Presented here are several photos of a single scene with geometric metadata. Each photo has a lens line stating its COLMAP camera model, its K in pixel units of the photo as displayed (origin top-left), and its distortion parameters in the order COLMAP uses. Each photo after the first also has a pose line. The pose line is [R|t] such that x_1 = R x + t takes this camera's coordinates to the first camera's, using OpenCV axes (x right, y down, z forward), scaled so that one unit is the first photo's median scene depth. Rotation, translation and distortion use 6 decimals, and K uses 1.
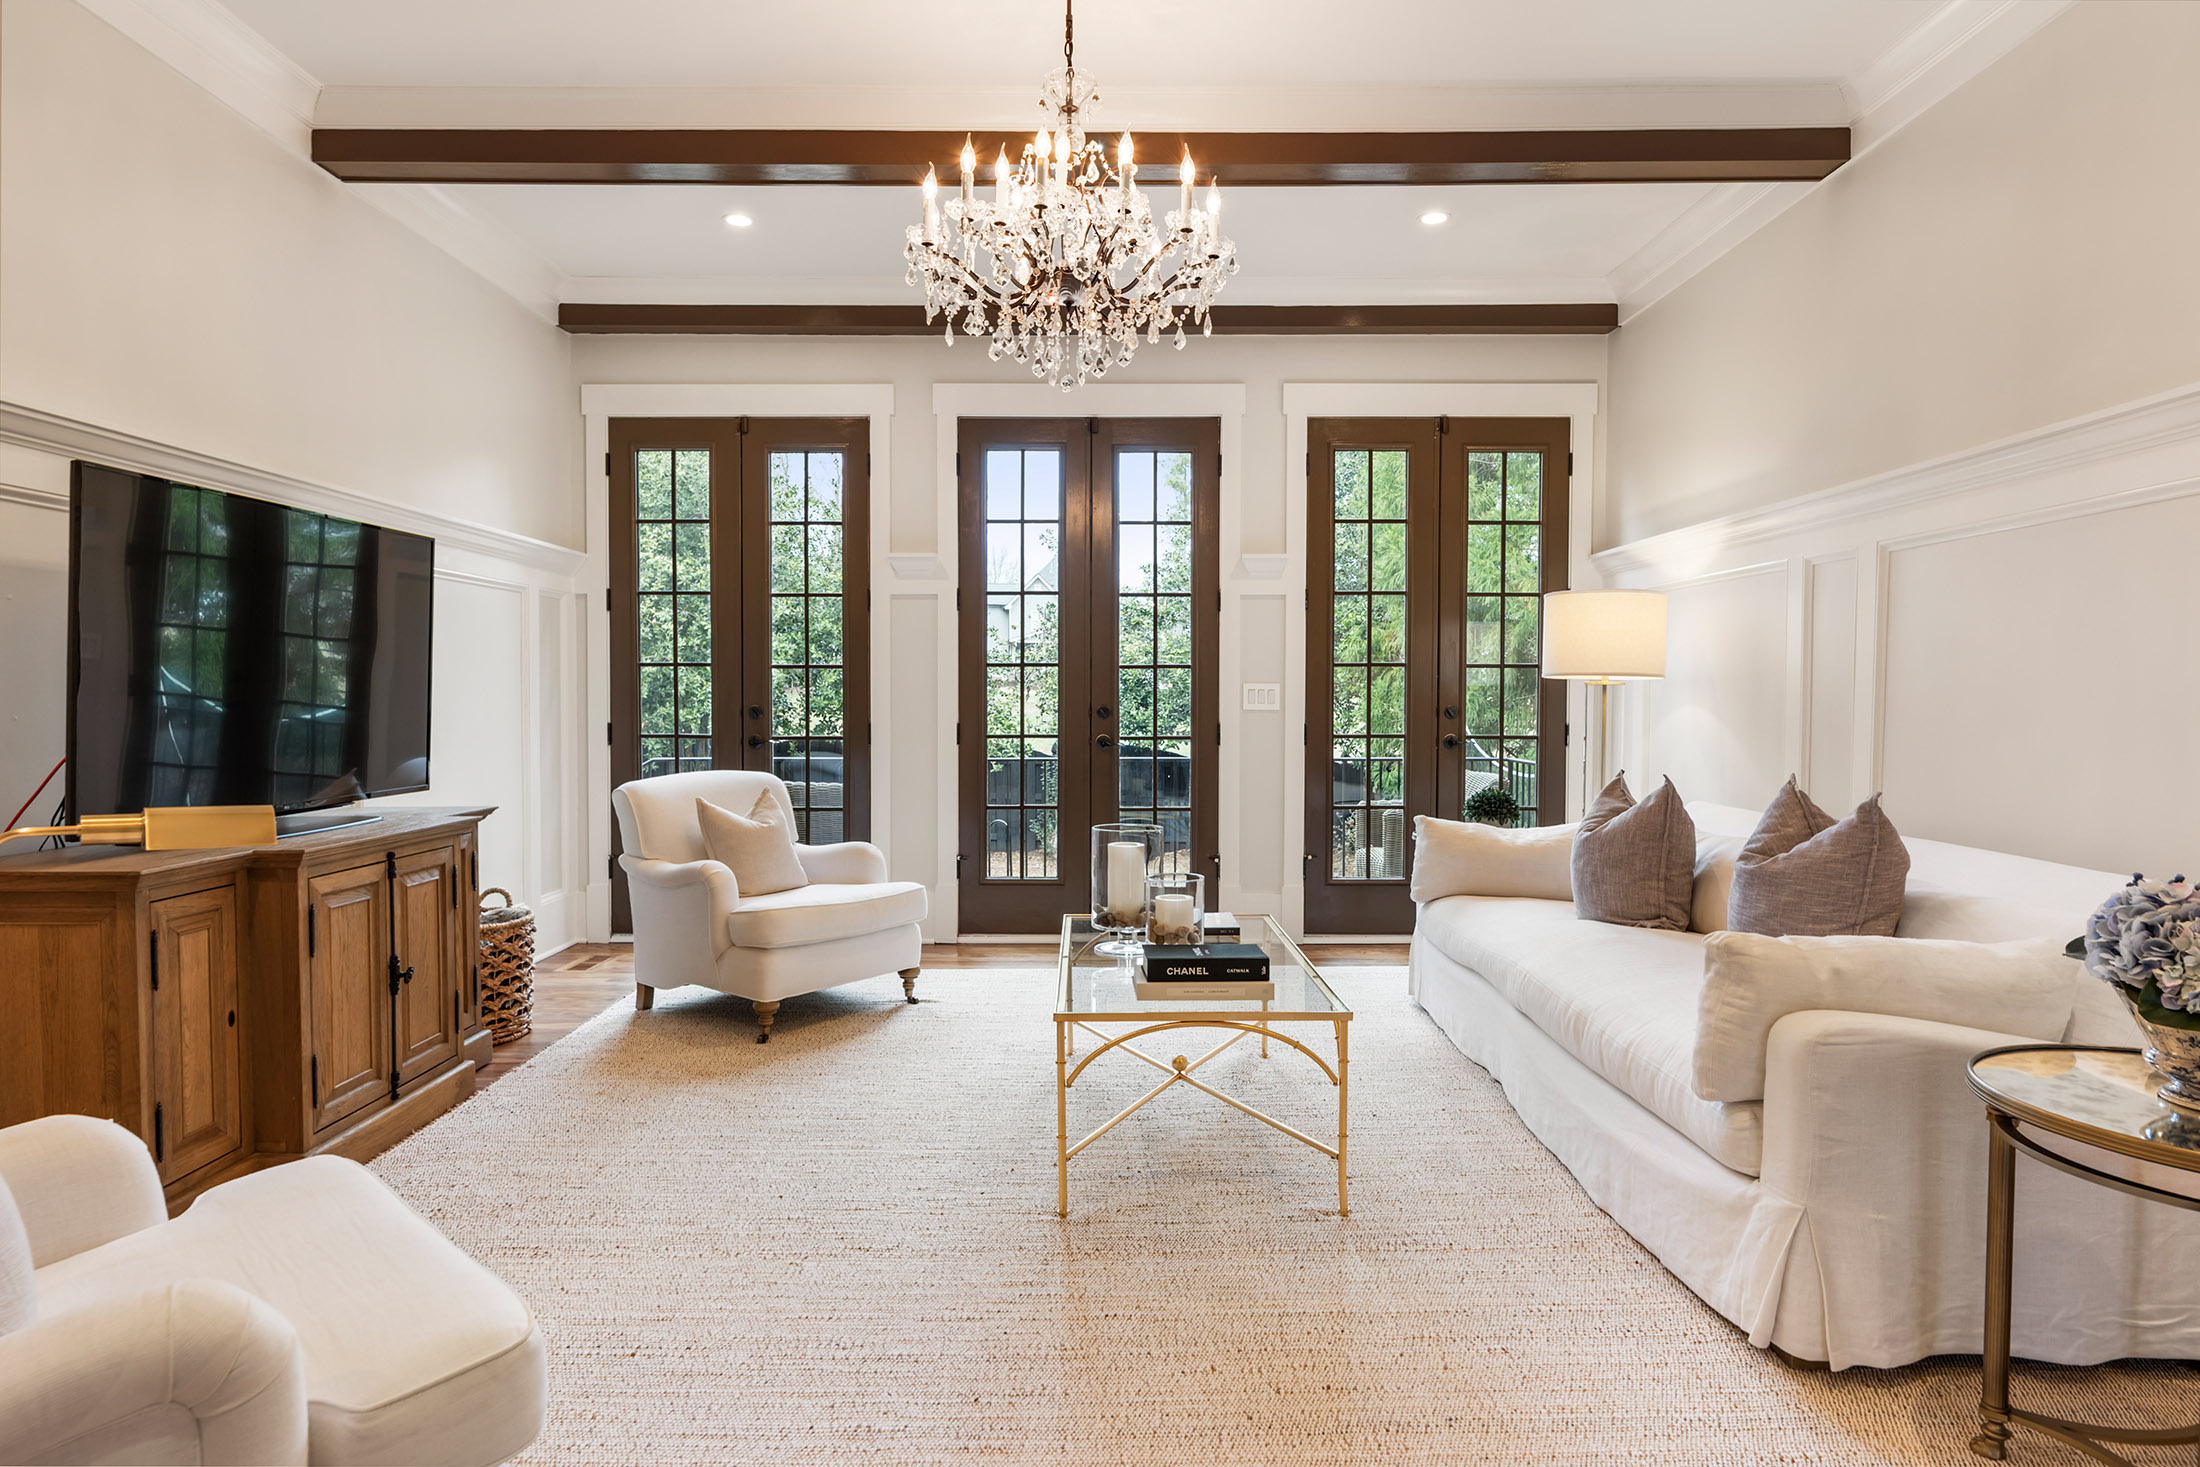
lens RADIAL K [[1255.9, 0, 1100.0], [0, 1255.9, 733.5], [0, 0, 1]] dist [-0.005200, 0.000828]
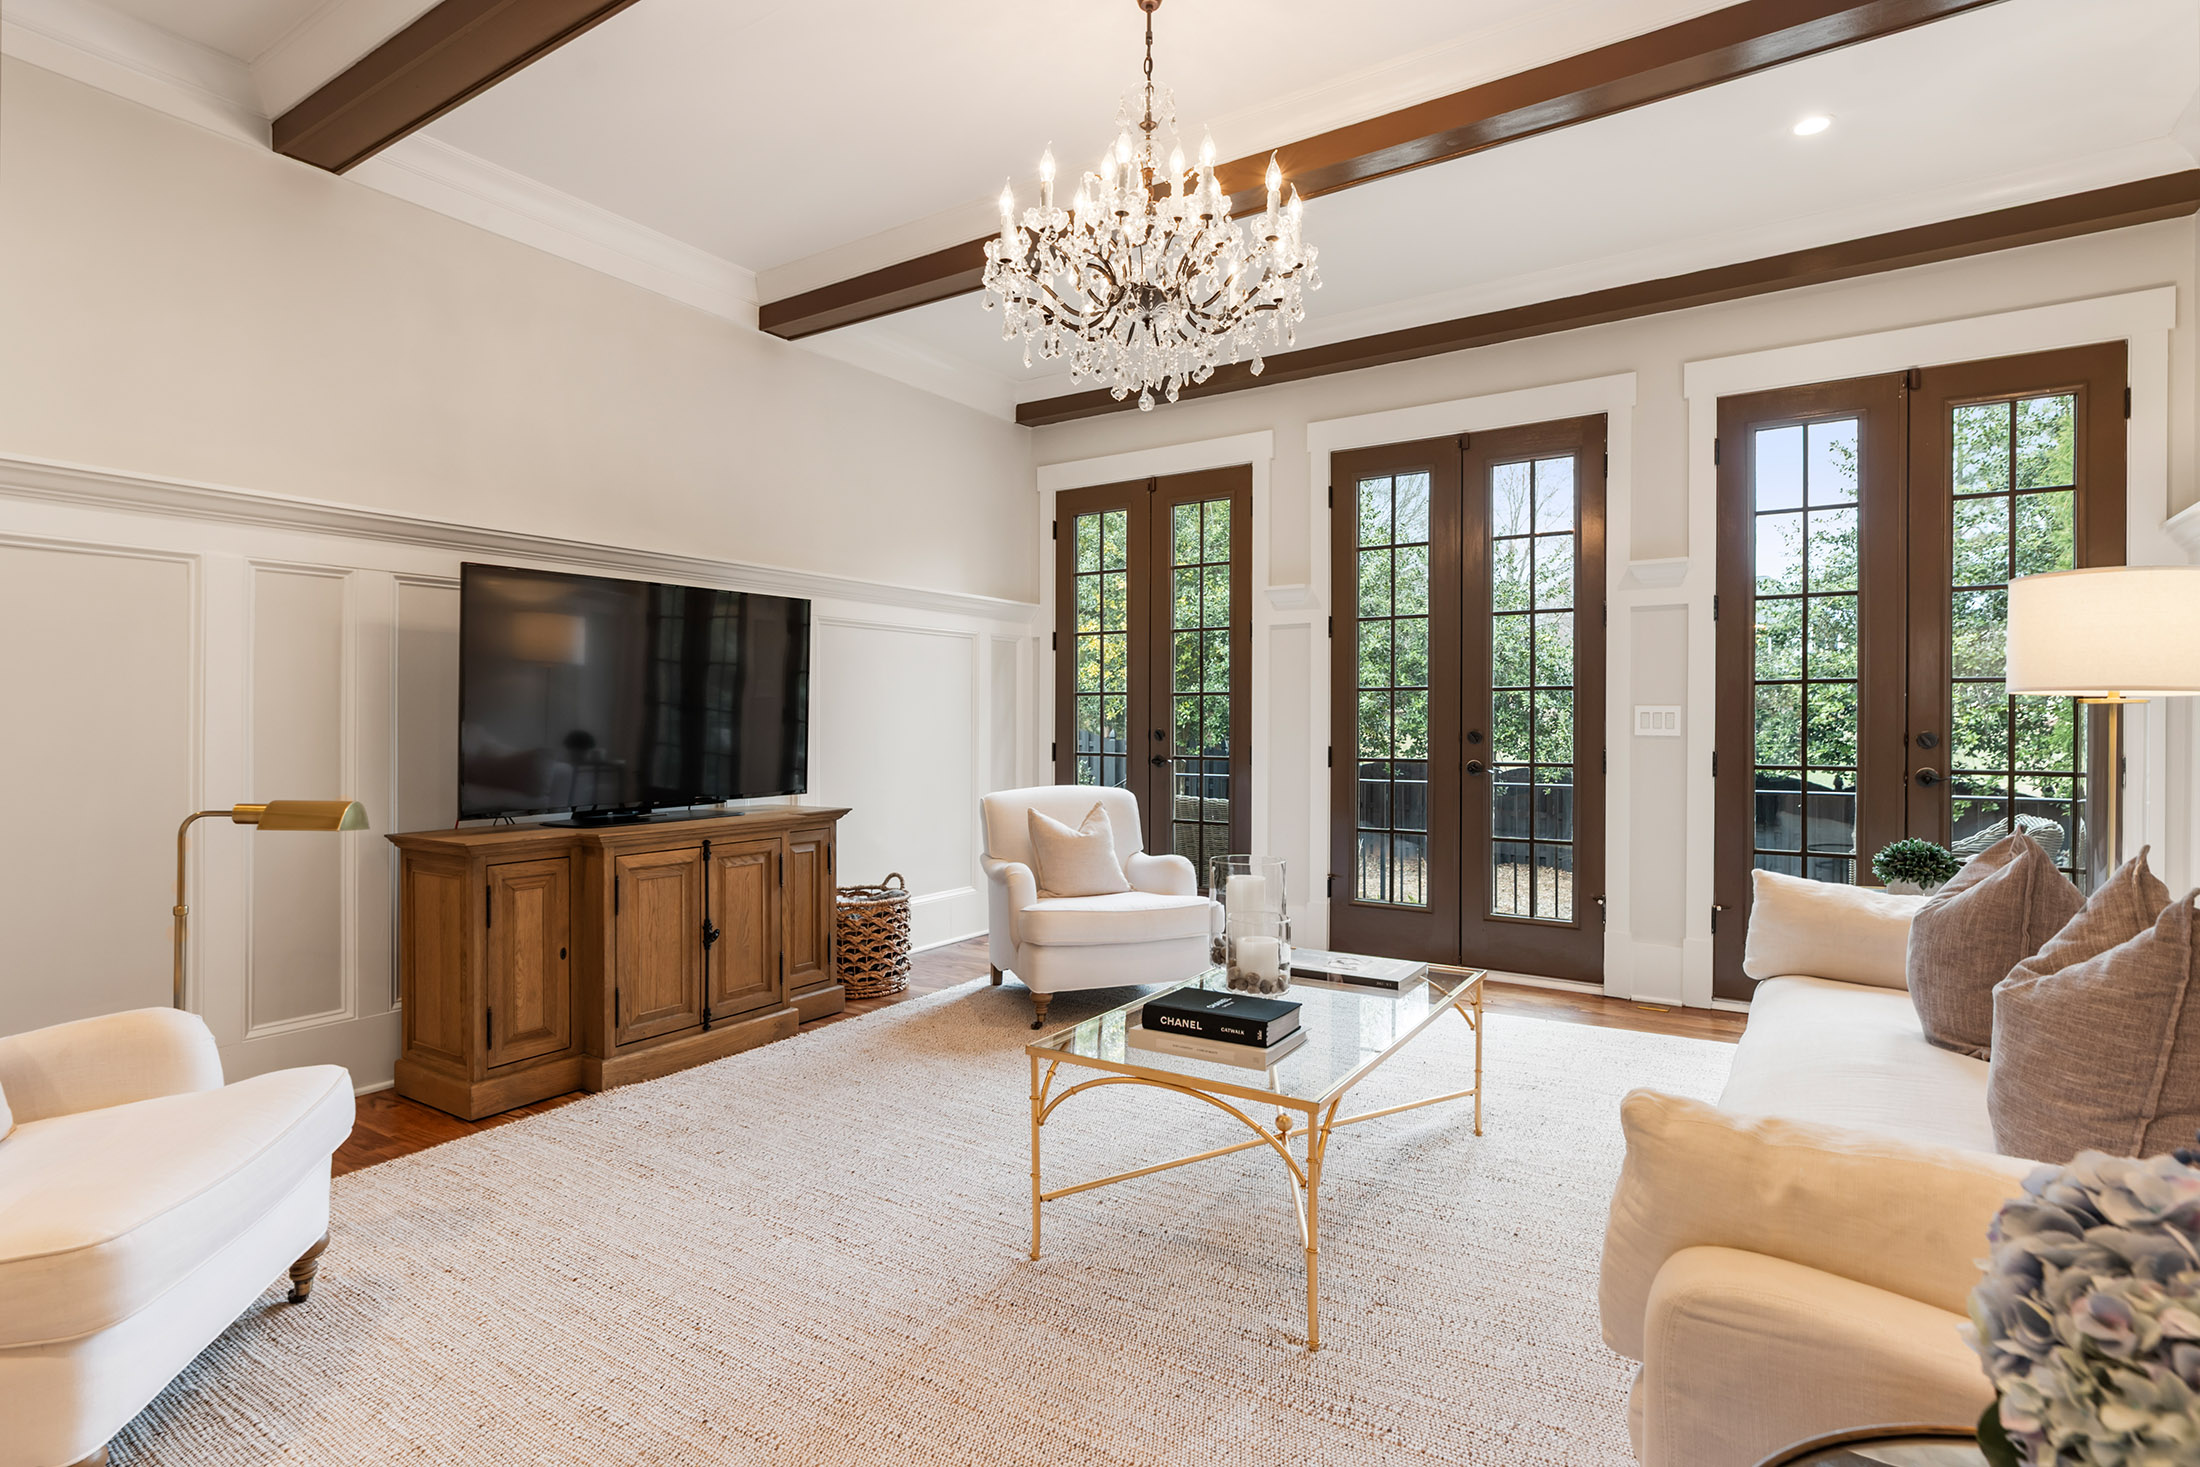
lens RADIAL K [[1087.5, 0, 1097.3], [0, 1087.5, 725.2], [0, 0, 1]] dist [-0.001896, -0.000812]
pose [[0.837299, 0.001101, -0.546744, 0.323932], [-0.015004, 0.999668, -0.020965, -0.006248], [0.546539, 0.025758, 0.837037, 0.217744]]
